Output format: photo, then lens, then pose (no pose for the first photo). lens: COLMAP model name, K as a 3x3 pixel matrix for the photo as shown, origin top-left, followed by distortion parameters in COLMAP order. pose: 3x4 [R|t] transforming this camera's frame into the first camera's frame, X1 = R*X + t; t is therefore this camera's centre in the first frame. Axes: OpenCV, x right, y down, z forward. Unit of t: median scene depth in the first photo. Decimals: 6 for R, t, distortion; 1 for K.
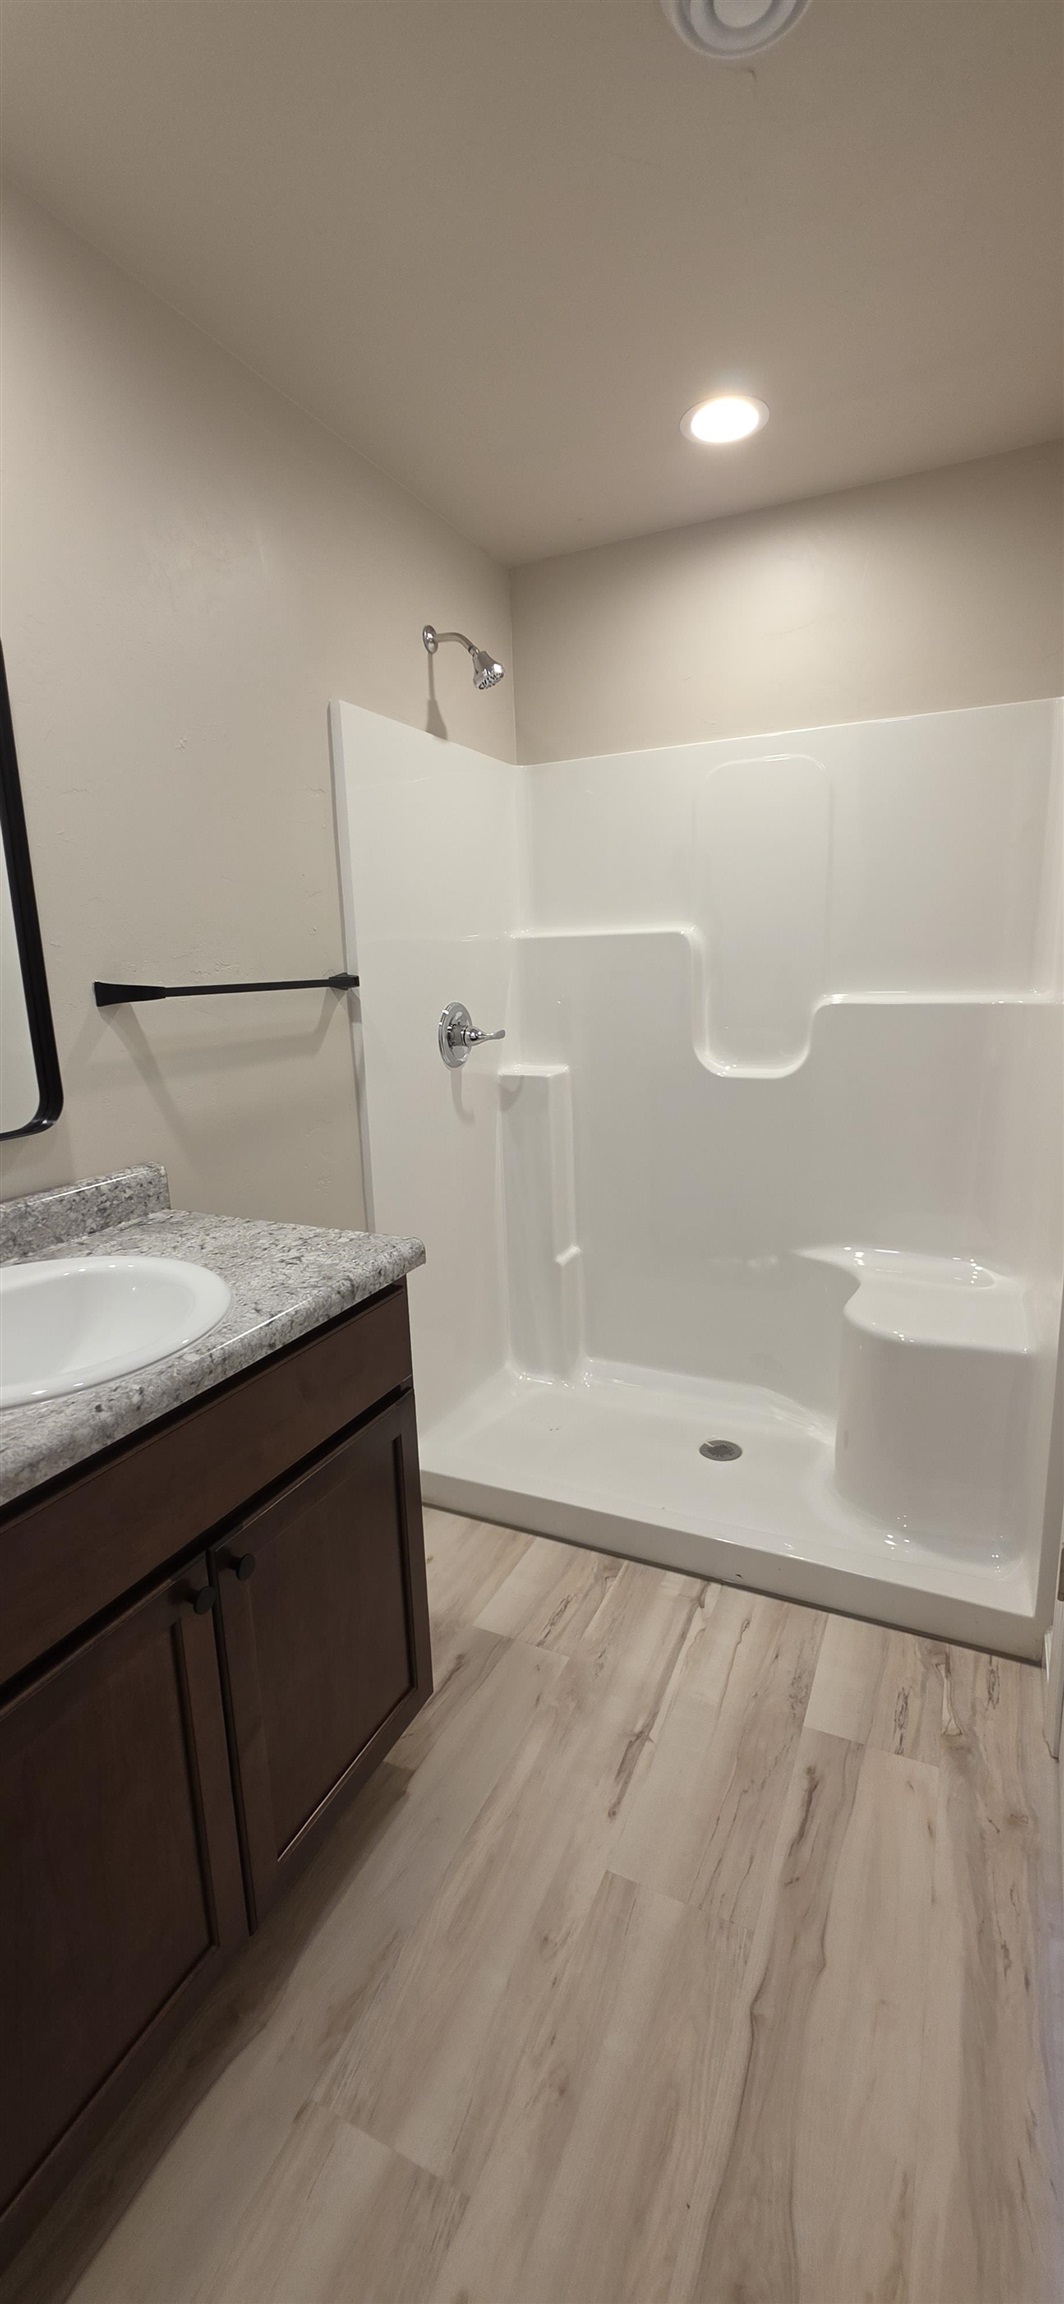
lens RADIAL K [[925.6, 0, 534.8], [0, 925.6, 1150.7], [0, 0, 1]] dist [0.001224, 0.000135]
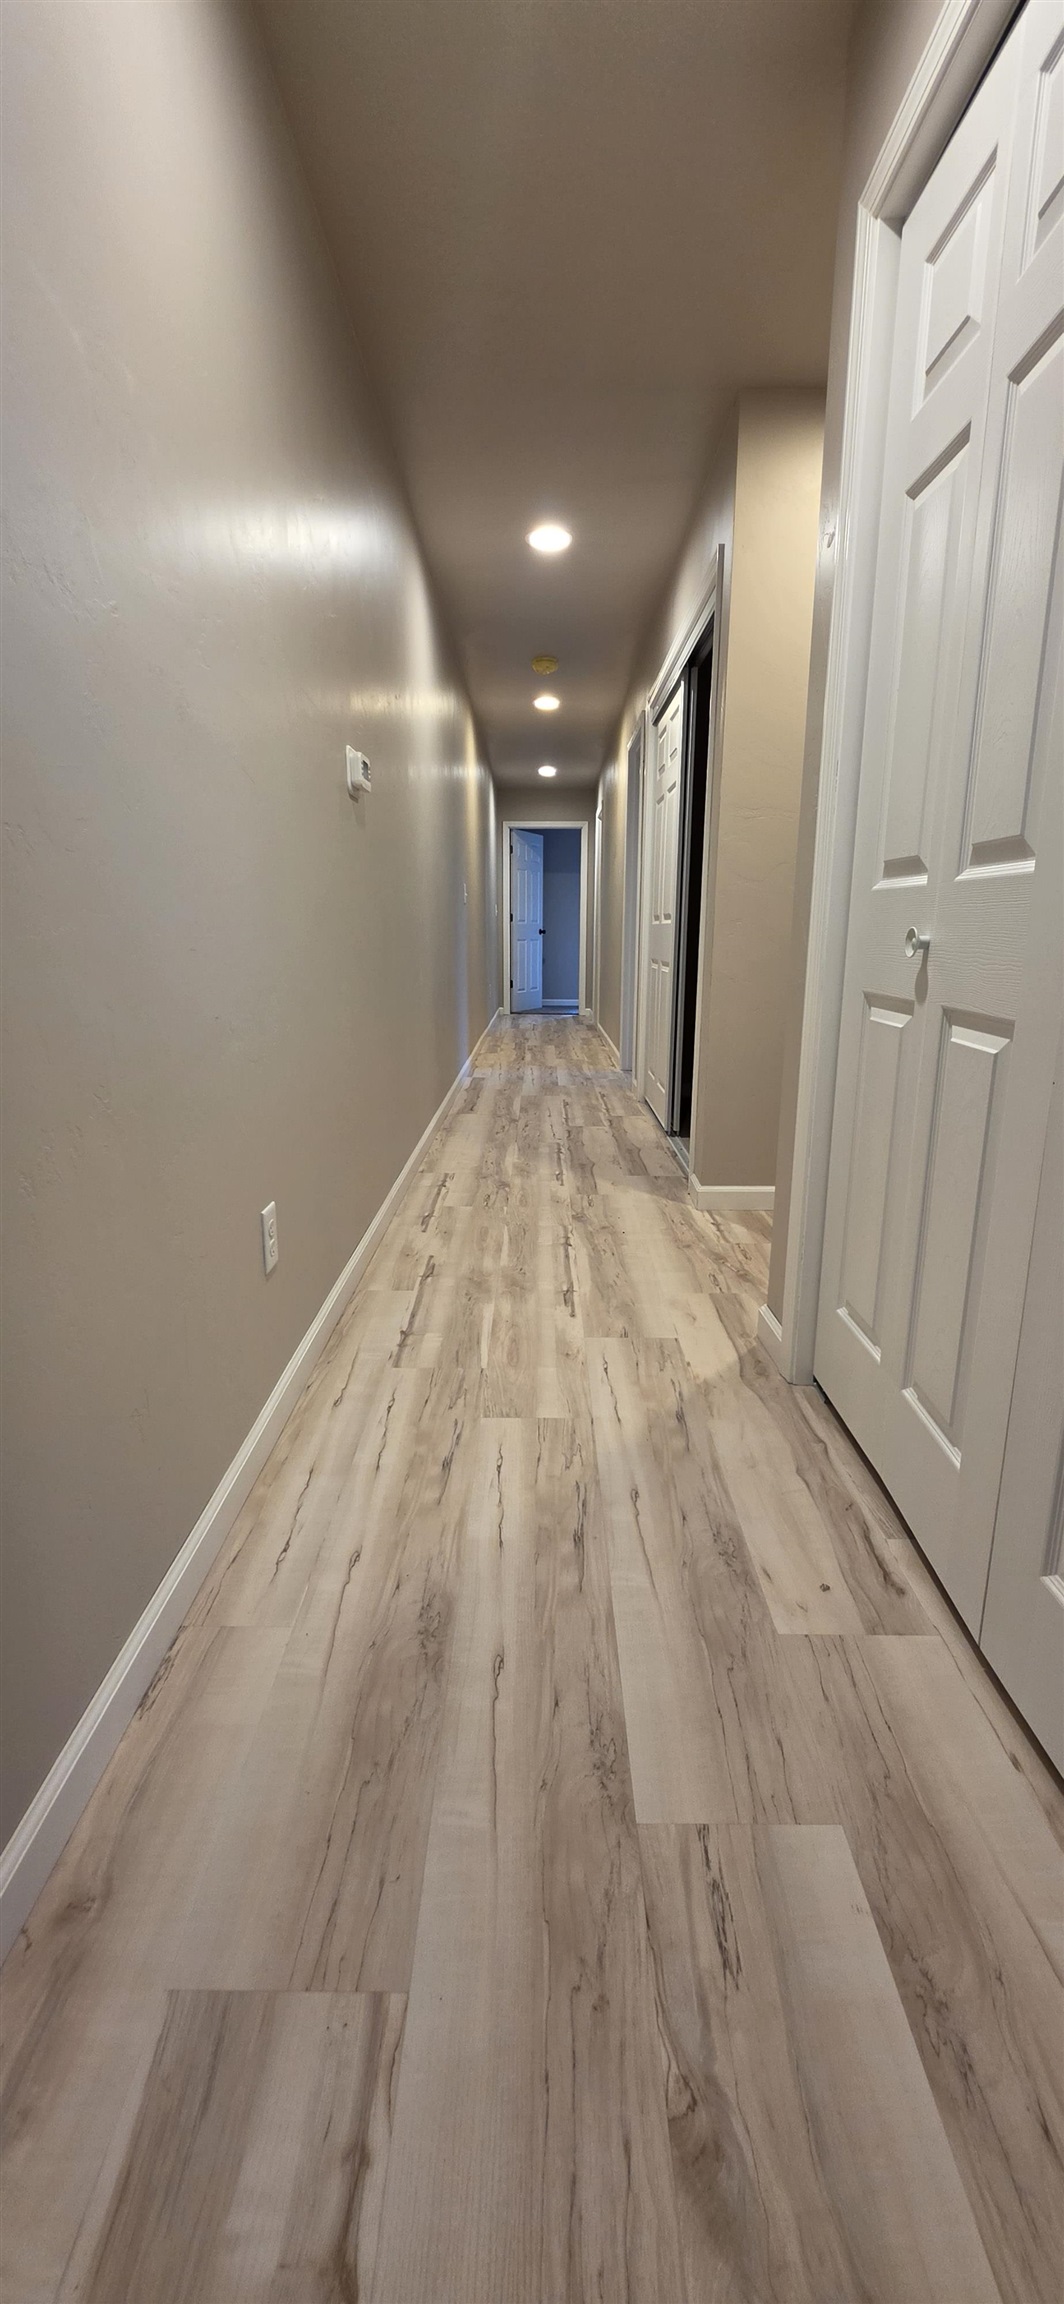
lens RADIAL K [[925.6, 0, 531.5], [0, 925.6, 1149.2], [0, 0, 1]] dist [0.001224, 0.000135]
pose [[-0.903799, 0.127777, -0.408437, 1.015473], [-0.063455, 0.903826, 0.423170, -0.064704], [0.423227, 0.408377, -0.808769, 1.537031]]
